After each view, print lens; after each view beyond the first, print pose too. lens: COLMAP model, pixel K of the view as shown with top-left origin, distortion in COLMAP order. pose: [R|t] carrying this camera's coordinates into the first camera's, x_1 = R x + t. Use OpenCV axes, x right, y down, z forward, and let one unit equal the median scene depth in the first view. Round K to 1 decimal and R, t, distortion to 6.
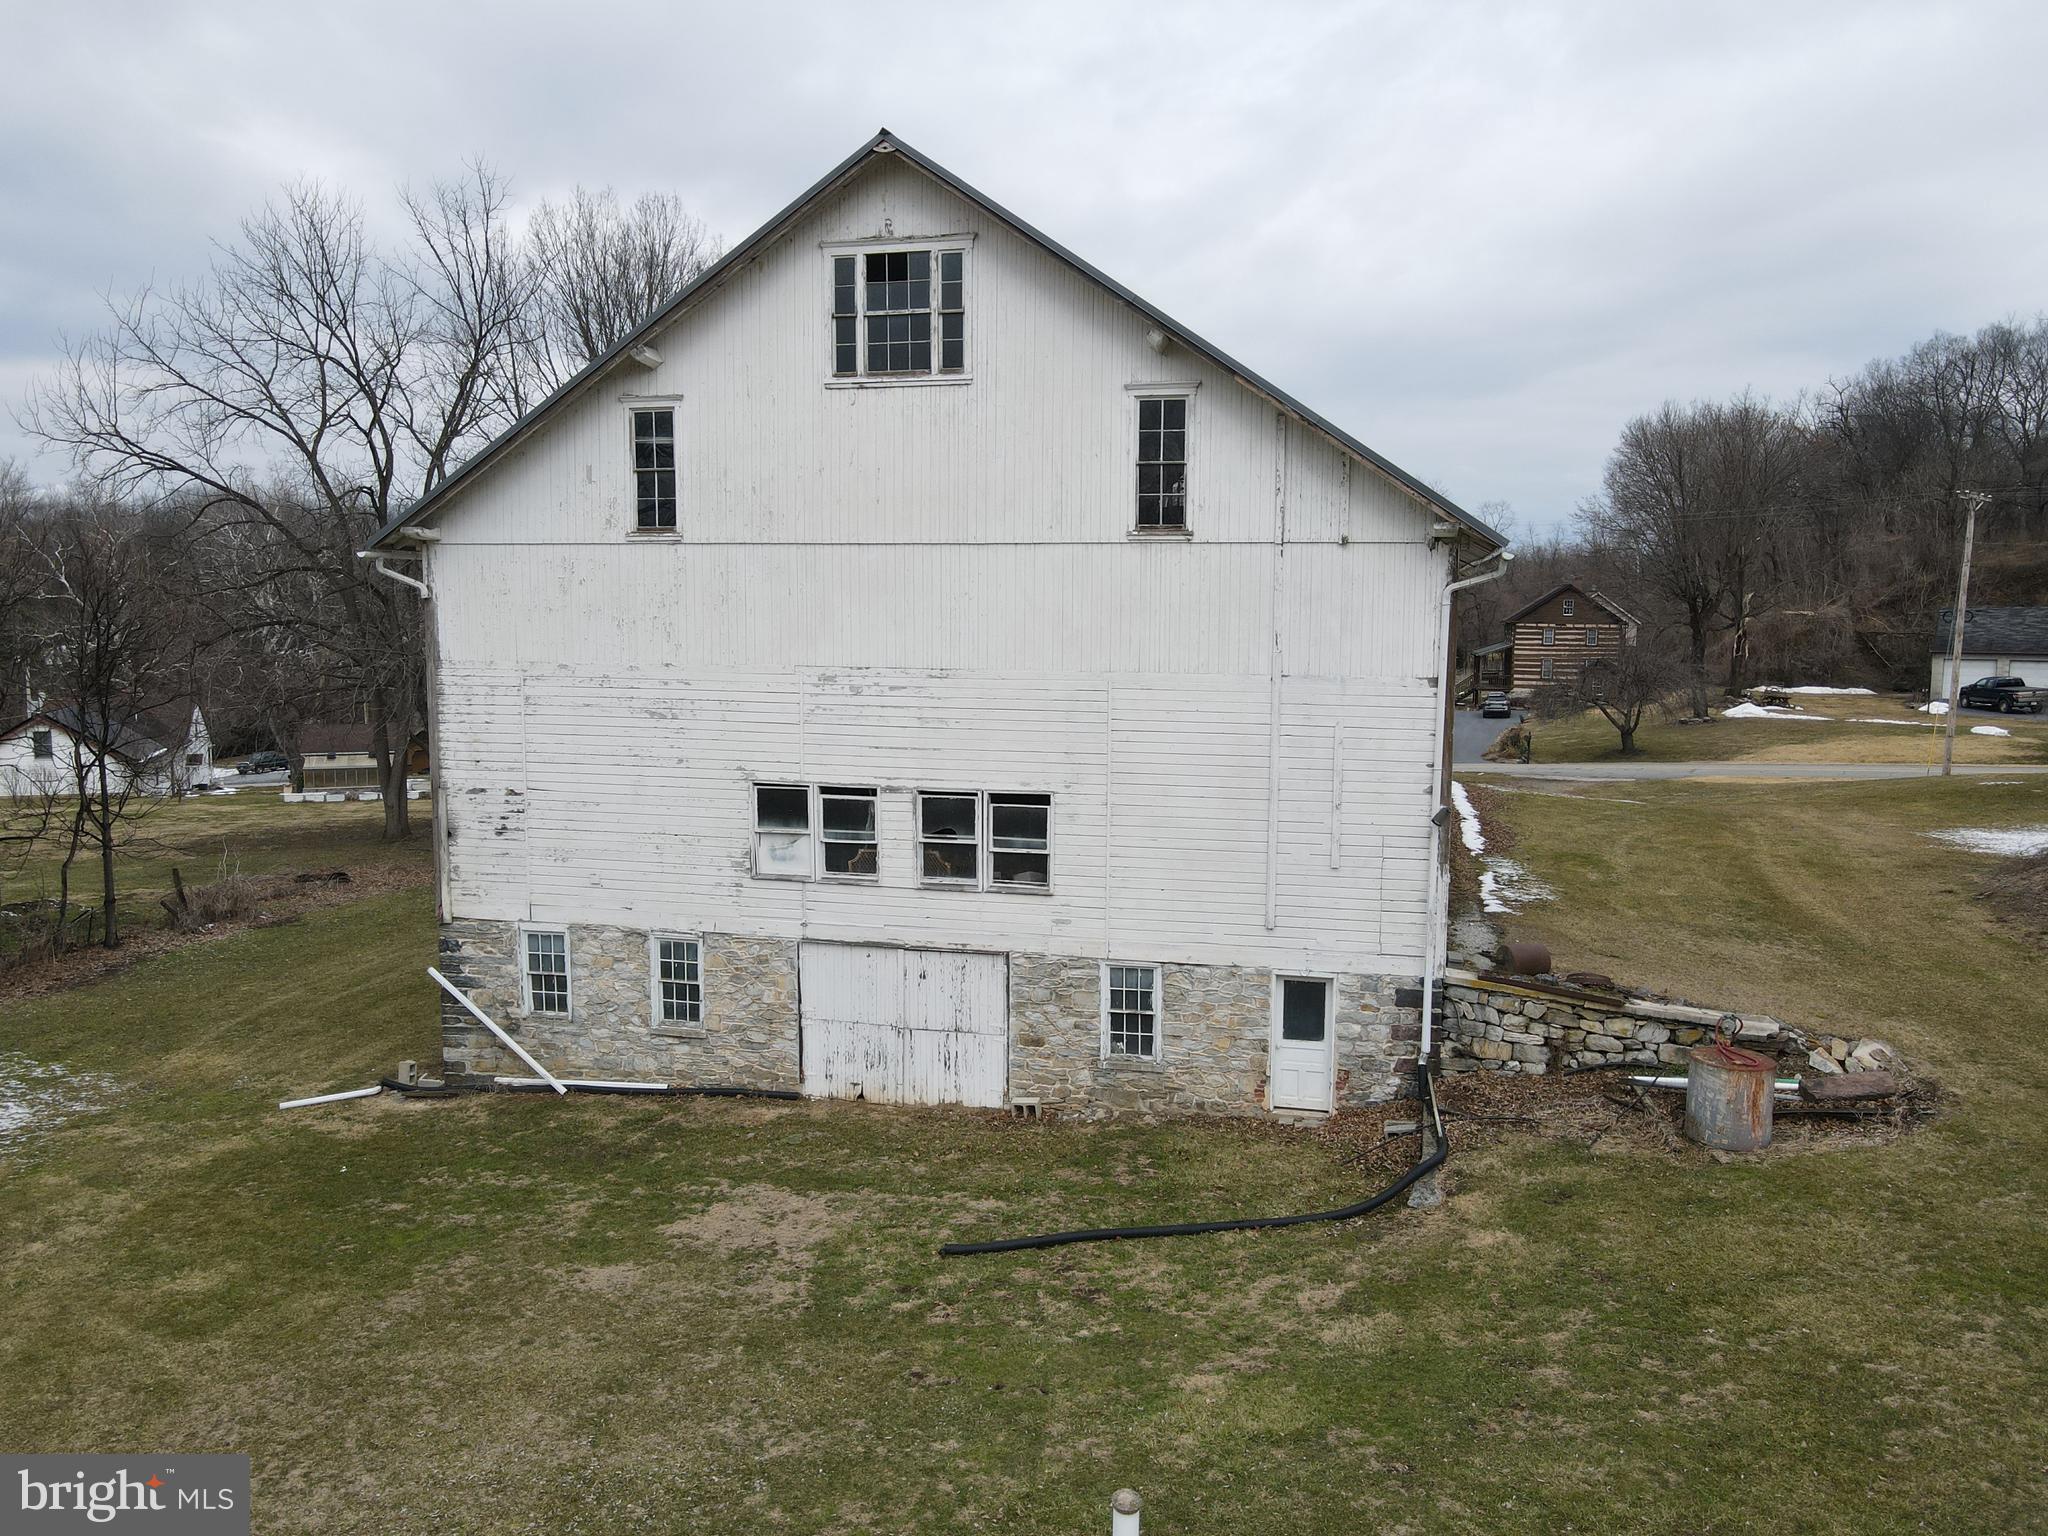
lens RADIAL K [[1511.1, 0, 1015.7], [0, 1511.1, 760.8], [0, 0, 1]] dist [-0.012476, 0.046594]
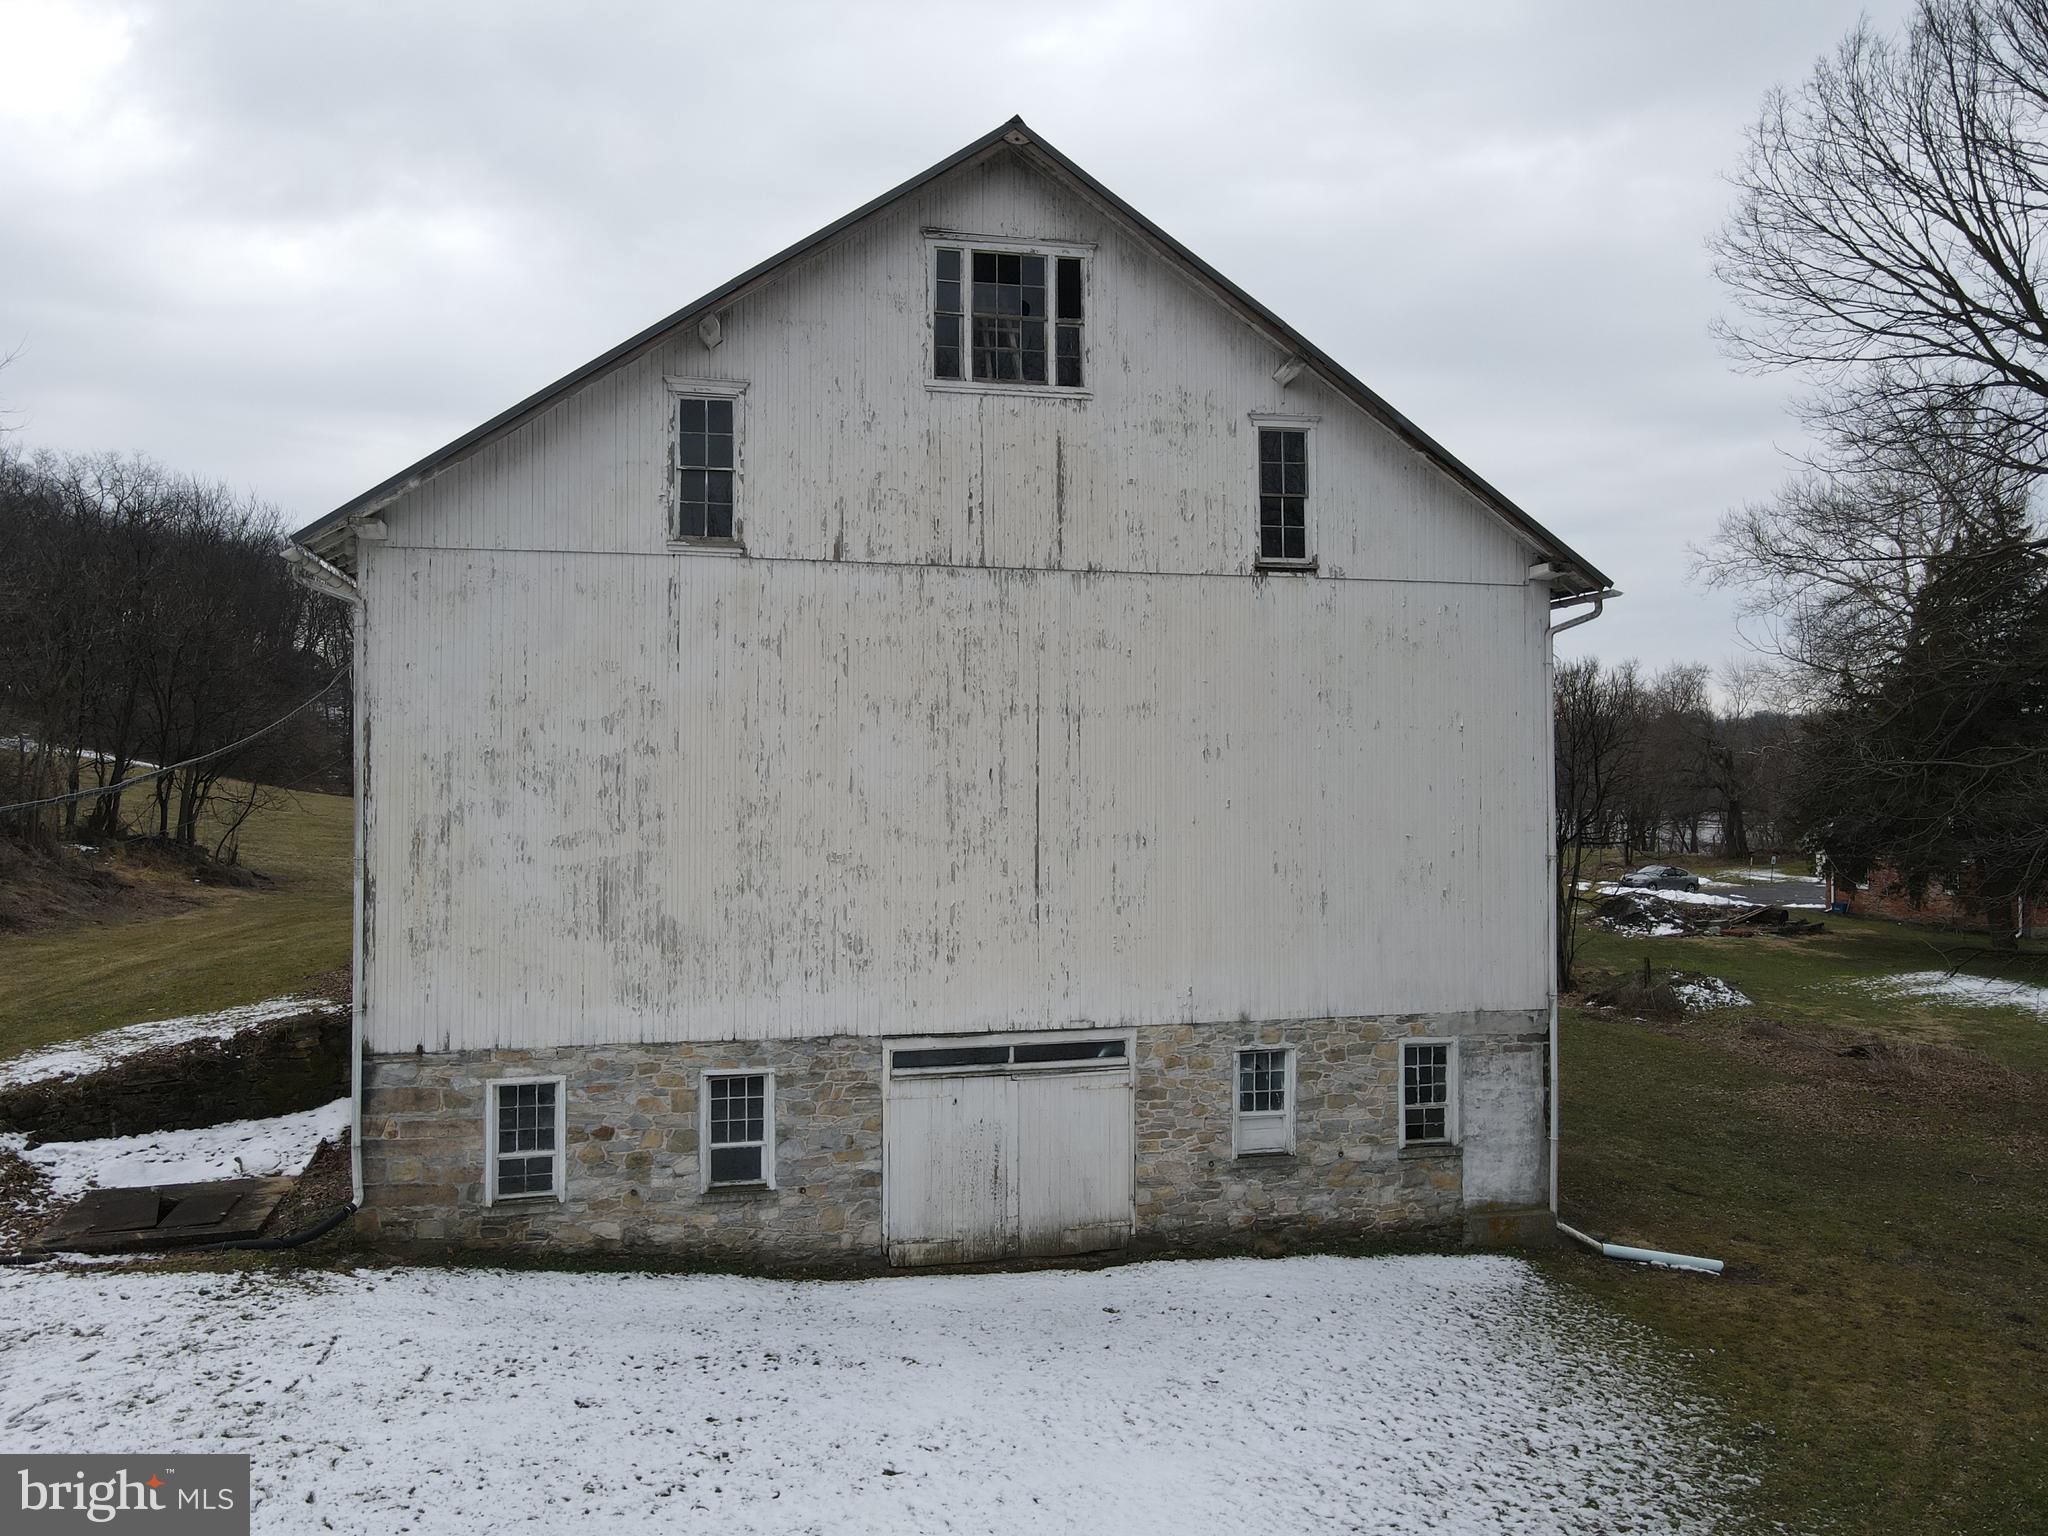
lens RADIAL K [[1511.1, 0, 1015.7], [0, 1511.1, 760.8], [0, 0, 1]] dist [-0.012476, 0.046594]
pose [[0.893129, -0.003796, 0.449784, -0.477878], [0.058439, 0.992468, -0.107666, 0.066148], [-0.445987, 0.122444, 0.886624, 0.219804]]
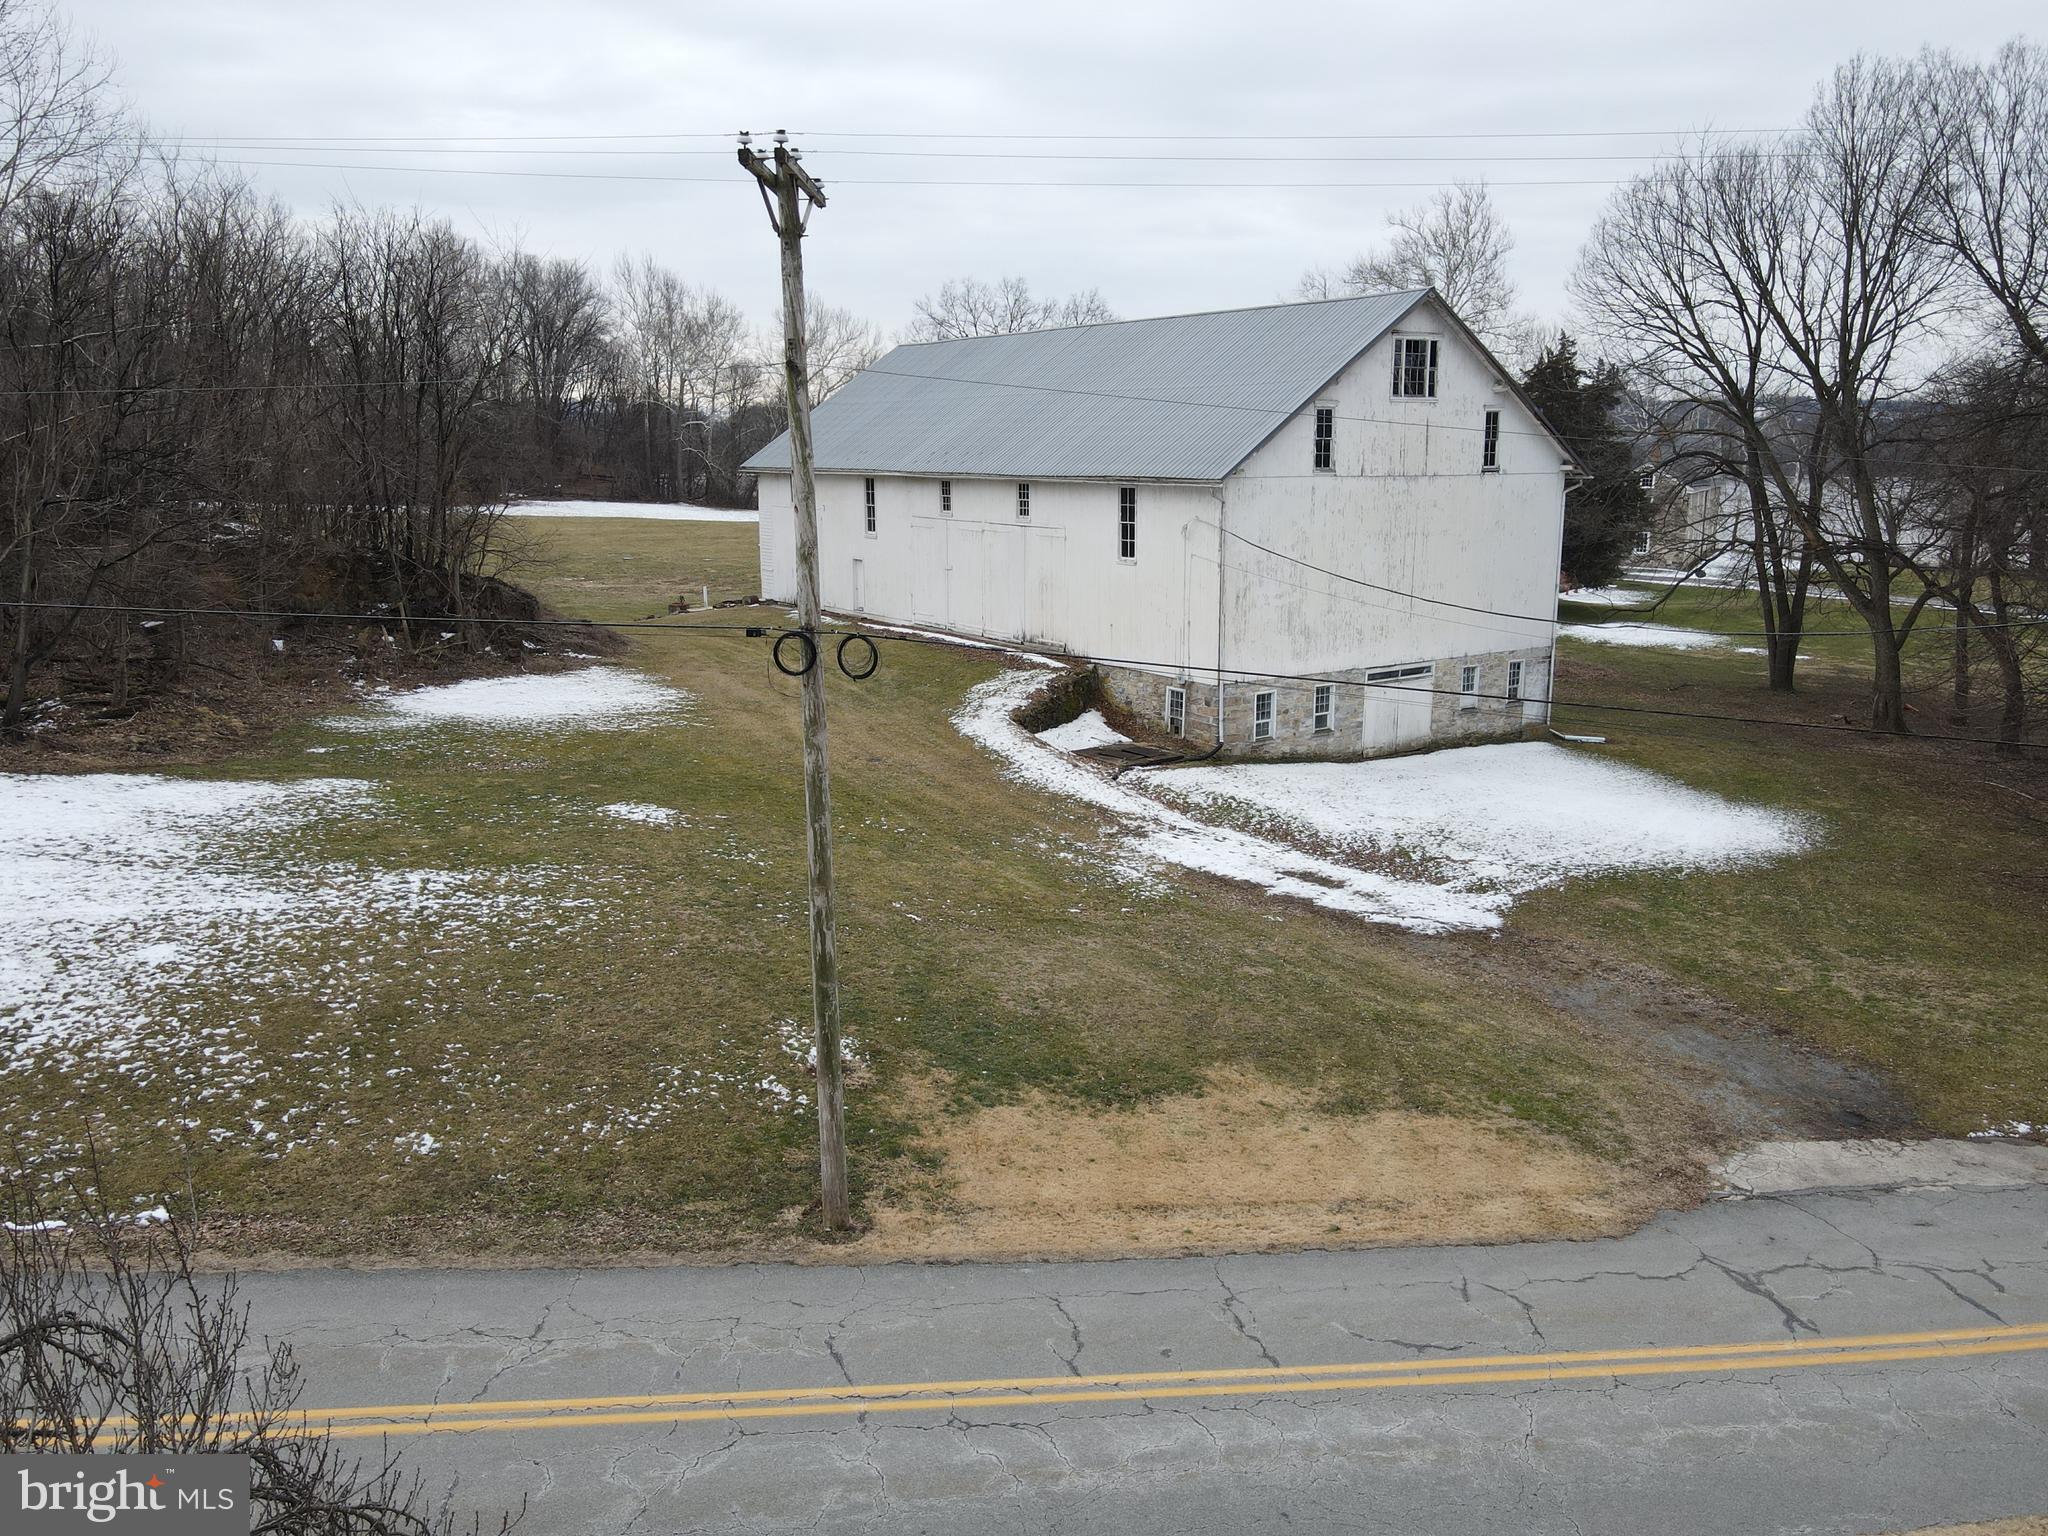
lens RADIAL K [[1511.1, 0, 1015.7], [0, 1511.1, 760.8], [0, 0, 1]] dist [-0.012476, 0.046594]
pose [[0.664277, -0.162405, 0.729630, -2.101298], [0.087286, 0.986287, 0.140065, -0.092217], [-0.742372, -0.029356, 0.669344, -0.042204]]
